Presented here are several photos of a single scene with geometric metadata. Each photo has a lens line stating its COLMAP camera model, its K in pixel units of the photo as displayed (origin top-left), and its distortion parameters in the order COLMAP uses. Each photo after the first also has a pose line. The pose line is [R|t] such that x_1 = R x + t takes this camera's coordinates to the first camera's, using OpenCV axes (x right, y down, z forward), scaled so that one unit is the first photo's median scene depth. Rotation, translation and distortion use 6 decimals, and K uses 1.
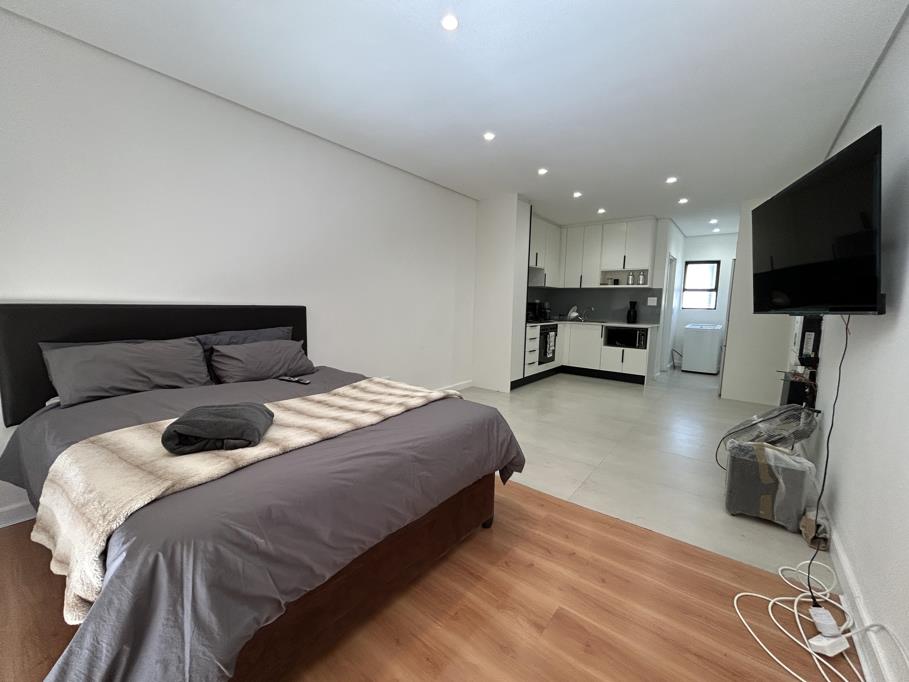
lens RADIAL K [[365.5, 0, 453.8], [0, 365.5, 341.3], [0, 0, 1]] dist [-0.002799, 0.000784]
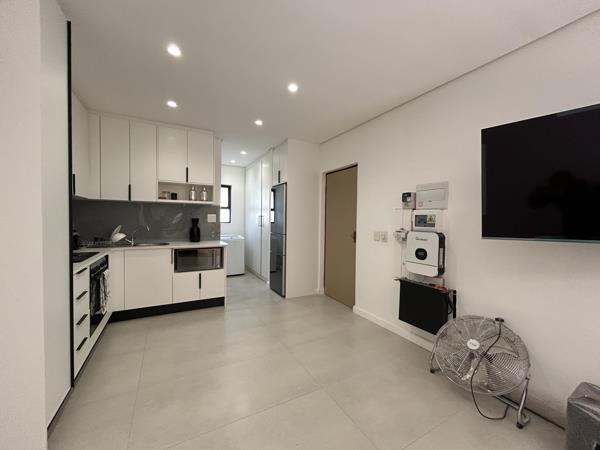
lens RADIAL K [[241.3, 0, 300.2], [0, 241.3, 226.4], [0, 0, 1]] dist [-0.002799, 0.000784]
pose [[0.383460, -0.043345, 0.922540, 0.024704], [0.094561, 0.995491, 0.007467, -0.068570], [-0.918704, 0.084373, 0.385830, 0.521504]]
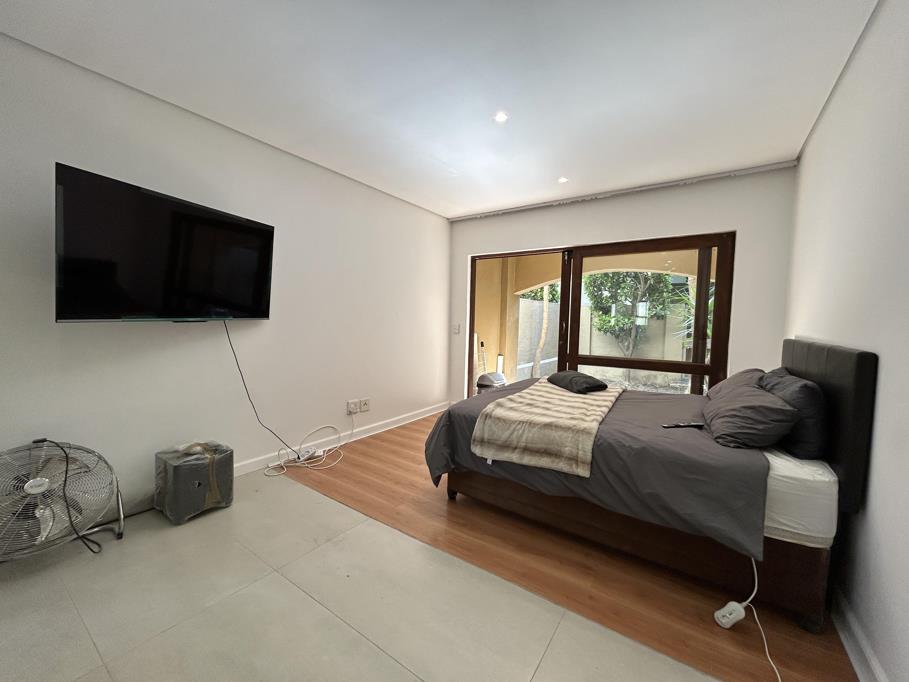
lens RADIAL K [[365.5, 0, 453.8], [0, 365.5, 343.4], [0, 0, 1]] dist [-0.002799, 0.000784]
pose [[-0.996844, -0.039948, -0.068597, 0.065662], [-0.051145, 0.984092, 0.170141, -0.081558], [0.060709, 0.173112, -0.983029, 0.742281]]
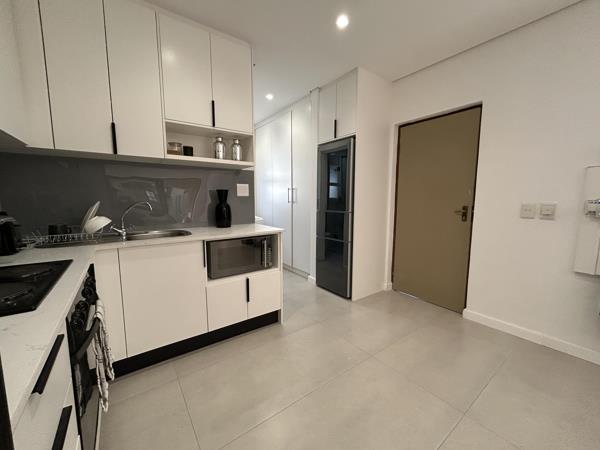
lens RADIAL K [[241.3, 0, 301.0], [0, 241.3, 226.6], [0, 0, 1]] dist [-0.002799, 0.000784]
pose [[0.256841, -0.135145, 0.956958, 0.146910], [0.110859, 0.987759, 0.109740, -0.080210], [-0.960074, 0.077902, 0.268679, 0.786643]]
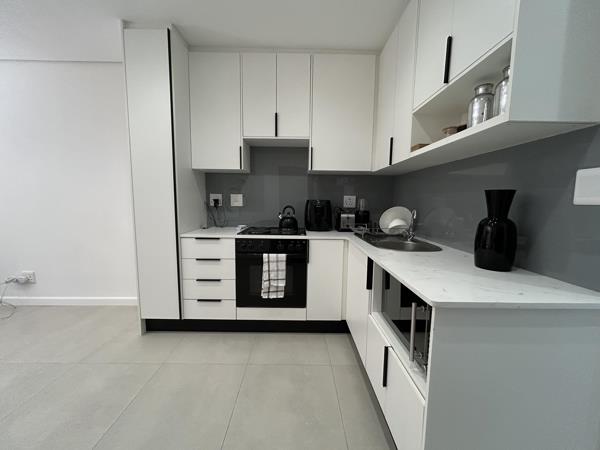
lens RADIAL K [[241.3, 0, 297.9], [0, 241.3, 225.4], [0, 0, 1]] dist [-0.002799, 0.000784]
pose [[0.627029, 0.068280, -0.775998, 0.543225], [-0.086276, 0.996110, 0.017935, -0.073270], [0.774204, 0.055704, 0.630481, 0.775438]]
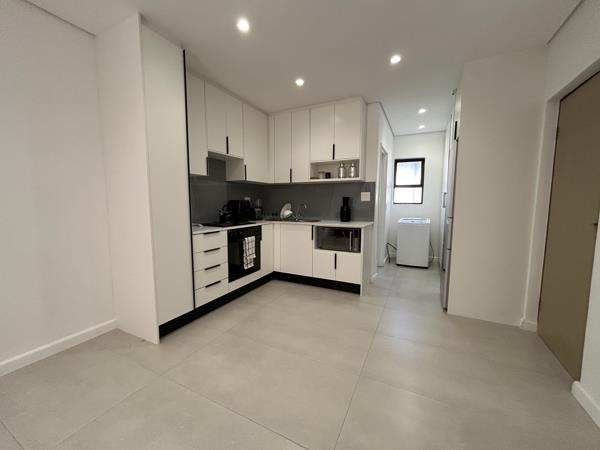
lens RADIAL K [[241.3, 0, 302.3], [0, 241.3, 225.9], [0, 0, 1]] dist [-0.002799, 0.000784]
pose [[0.977363, -0.038806, 0.207979, 0.263334], [0.040661, 0.999162, -0.004651, -0.040359], [-0.207624, 0.013002, 0.978122, 0.449994]]
